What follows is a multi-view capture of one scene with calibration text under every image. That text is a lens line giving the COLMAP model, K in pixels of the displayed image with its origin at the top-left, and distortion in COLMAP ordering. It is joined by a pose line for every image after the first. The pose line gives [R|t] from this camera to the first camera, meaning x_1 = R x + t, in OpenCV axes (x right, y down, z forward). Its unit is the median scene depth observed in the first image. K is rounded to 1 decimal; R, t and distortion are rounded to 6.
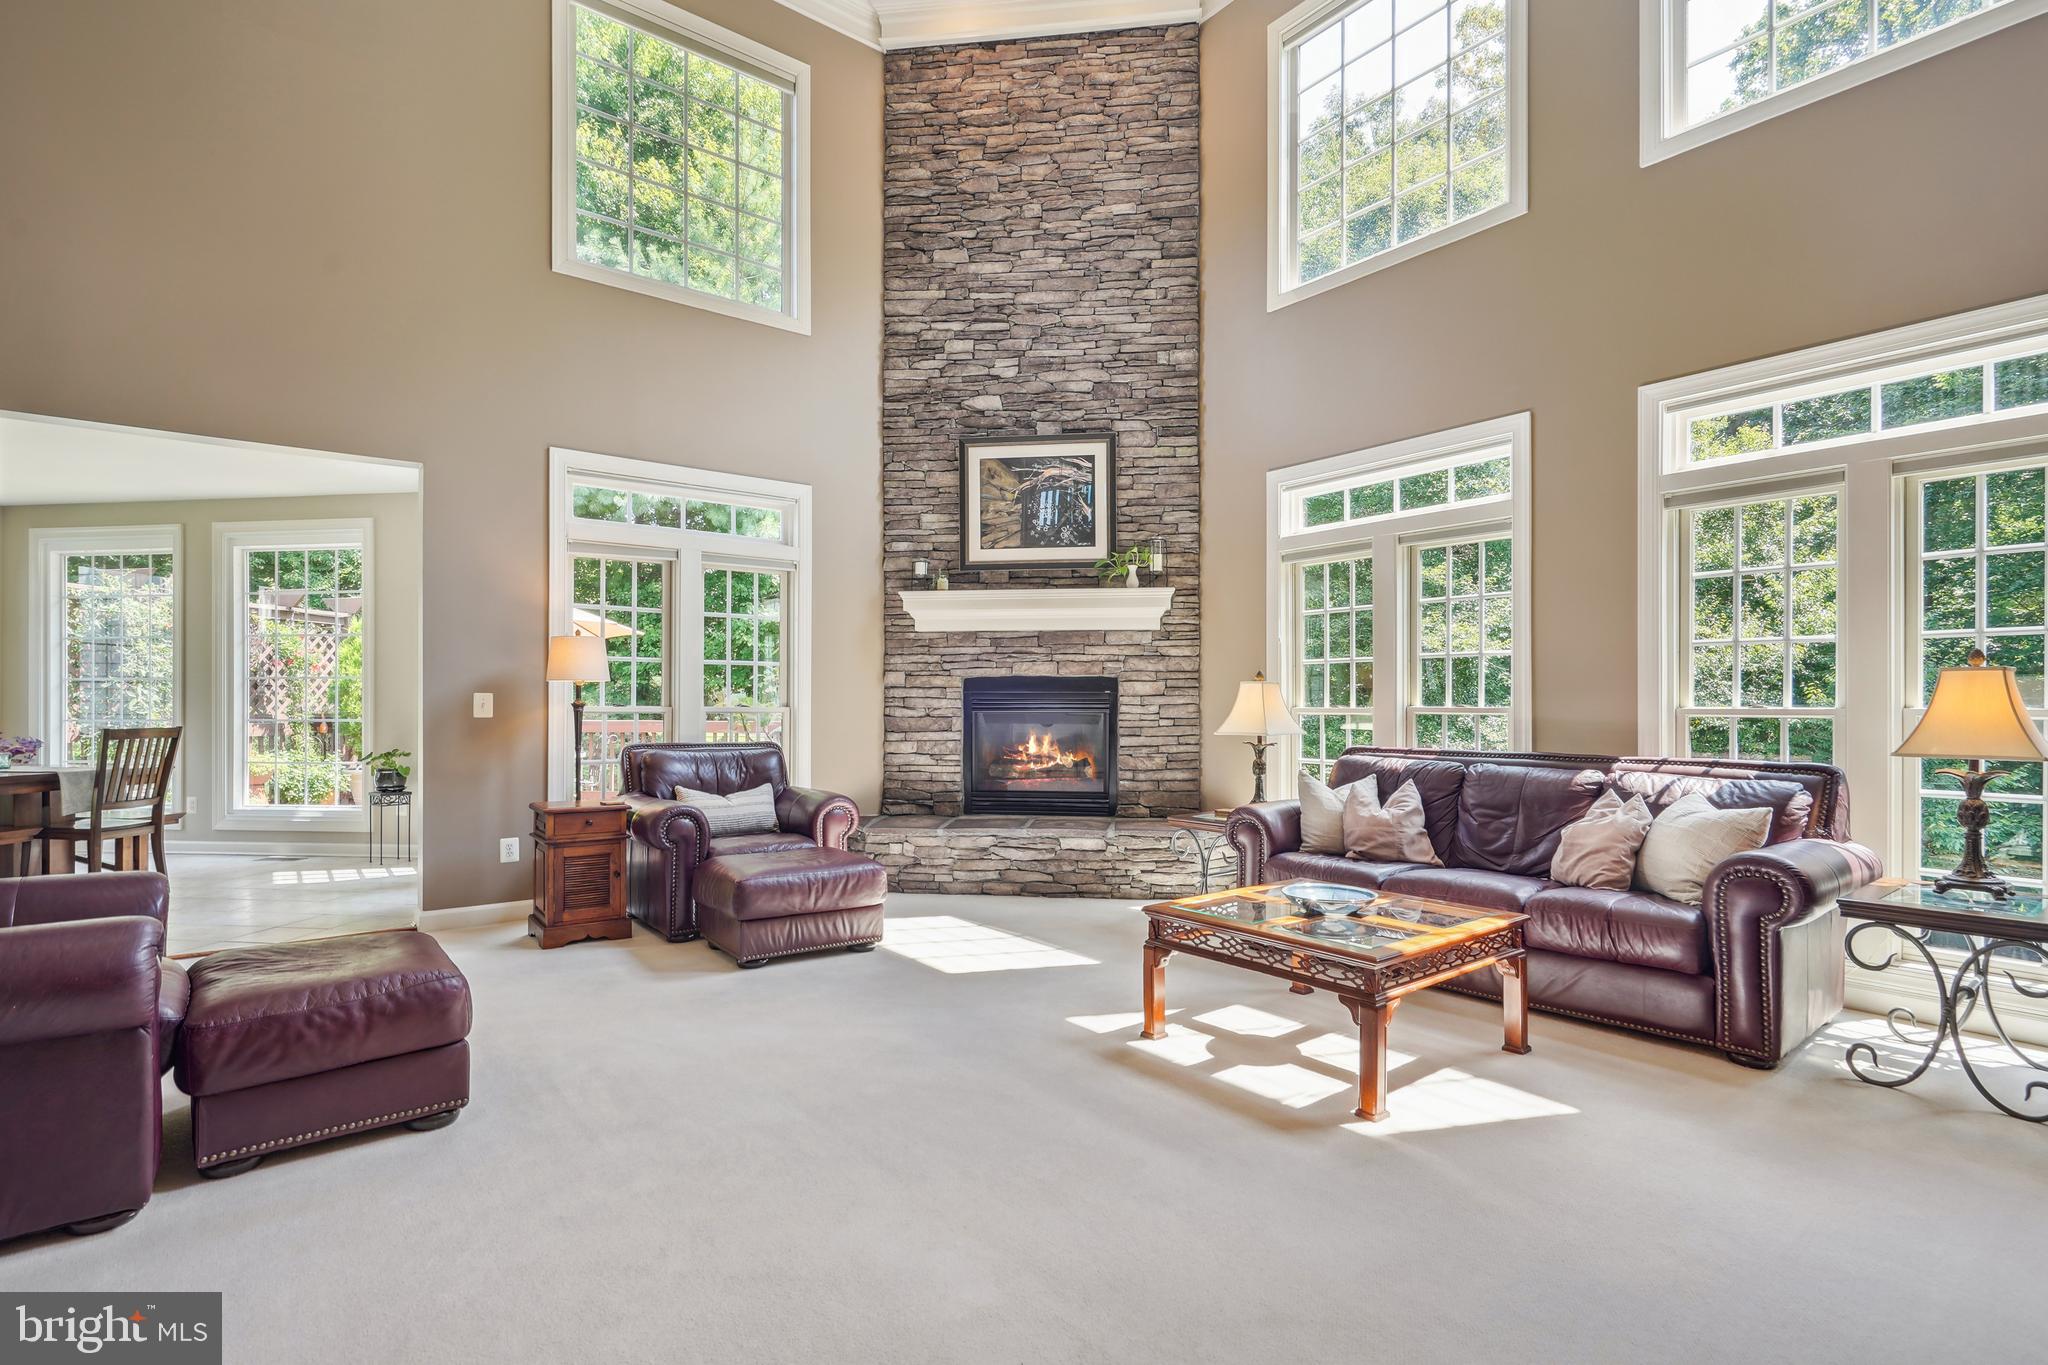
lens RADIAL K [[958.4, 0, 1021.5], [0, 958.4, 691.7], [0, 0, 1]] dist [0.004793, 0.000181]
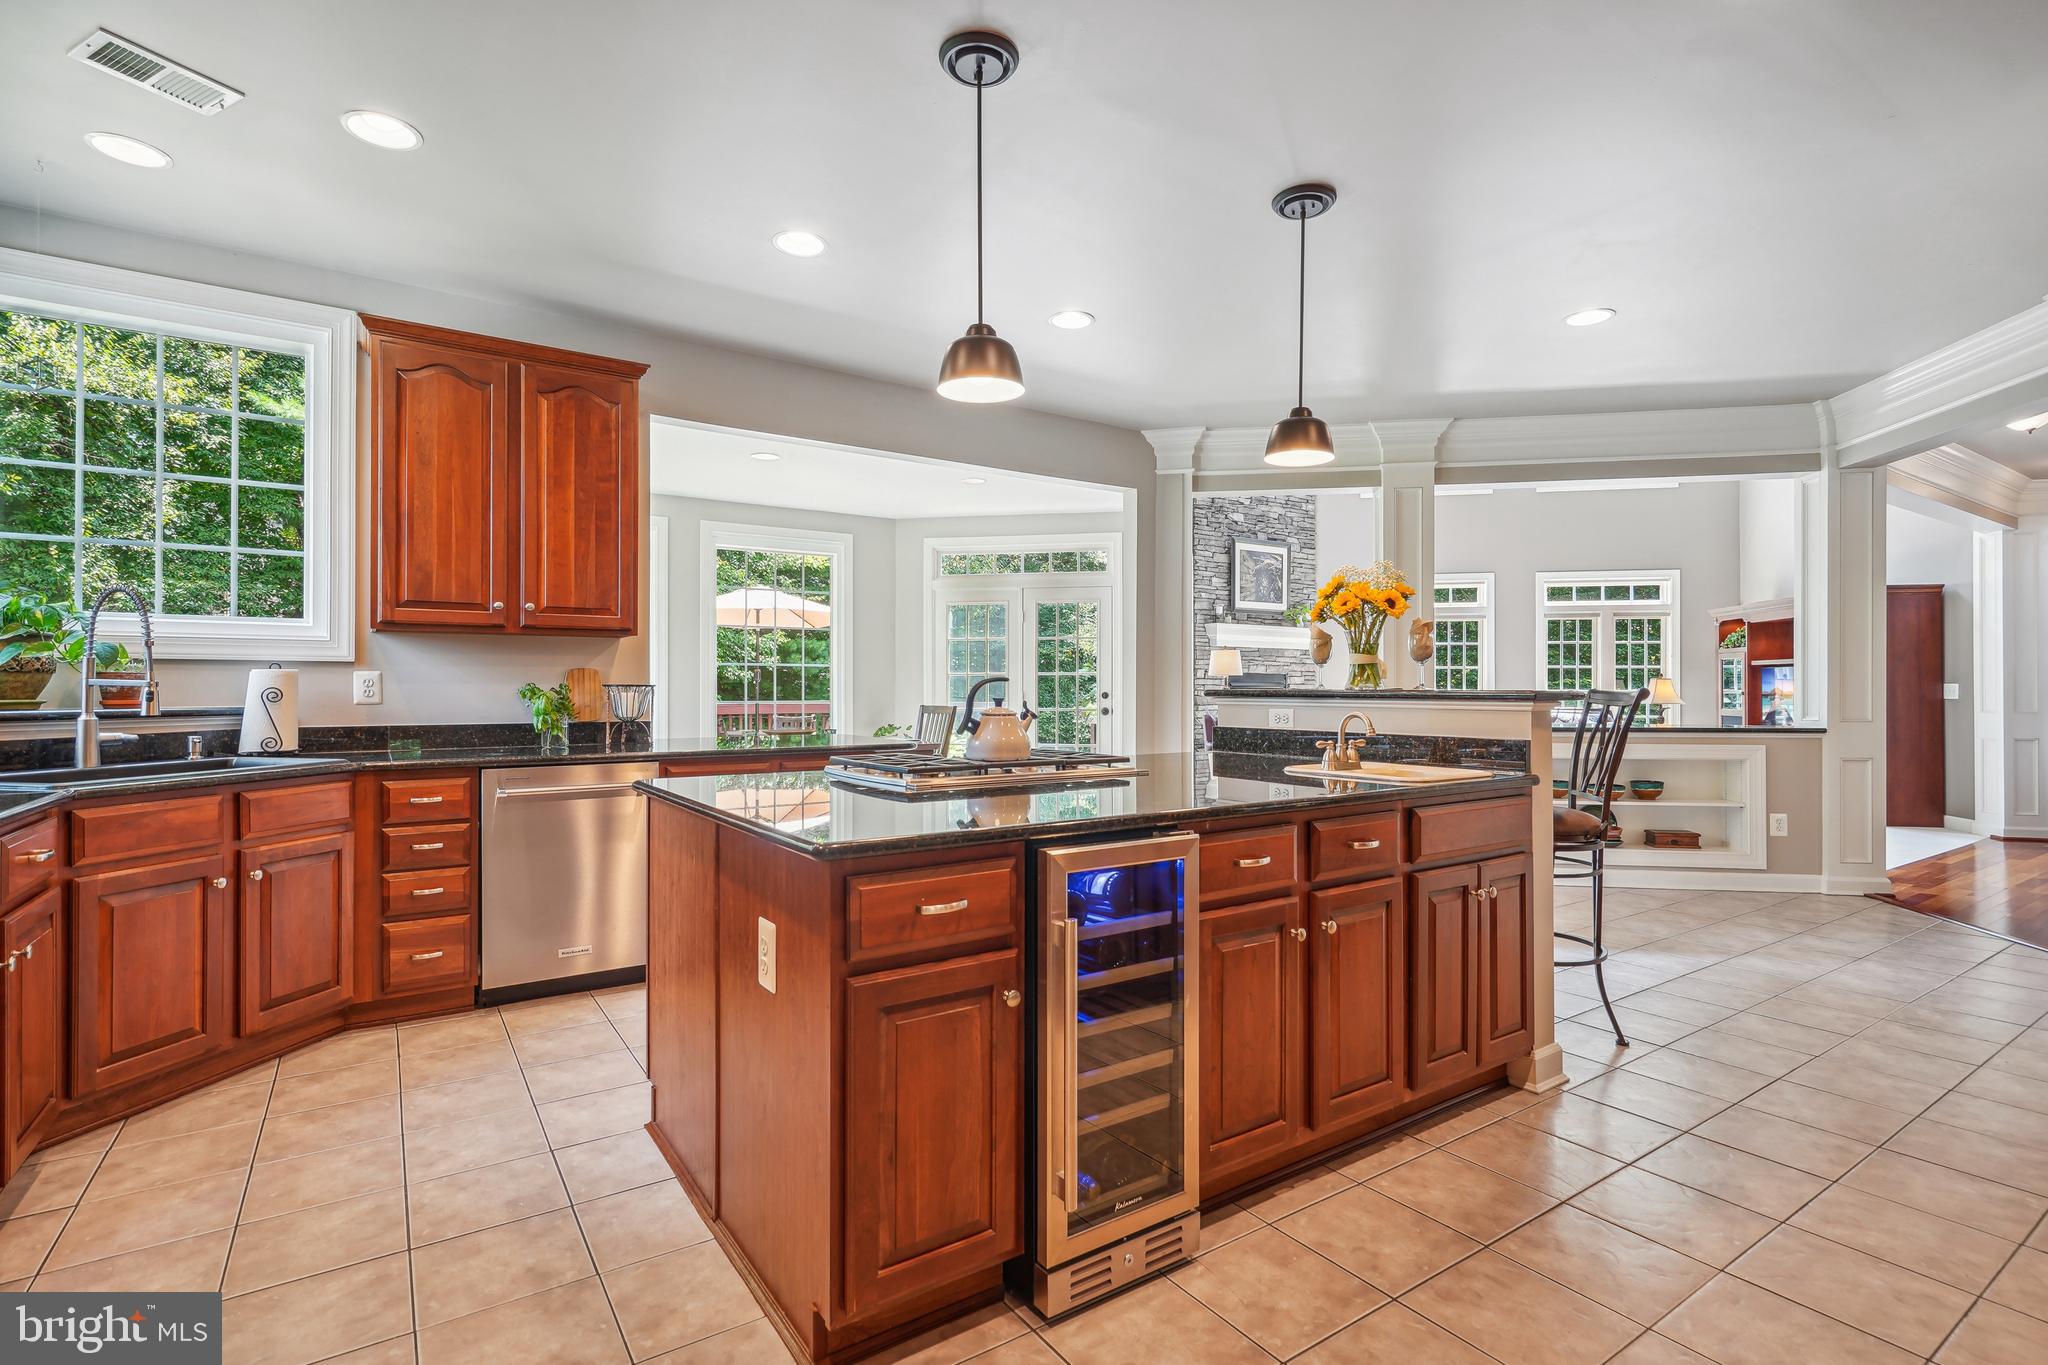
lens RADIAL K [[958.4, 0, 1018.5], [0, 958.4, 681.2], [0, 0, 1]] dist [0.004793, 0.000181]
pose [[0.757401, 0.007554, 0.652906, -1.505221], [-0.007863, 0.999966, -0.002448, 0.006737], [-0.652902, -0.003280, 0.757435, -0.070681]]
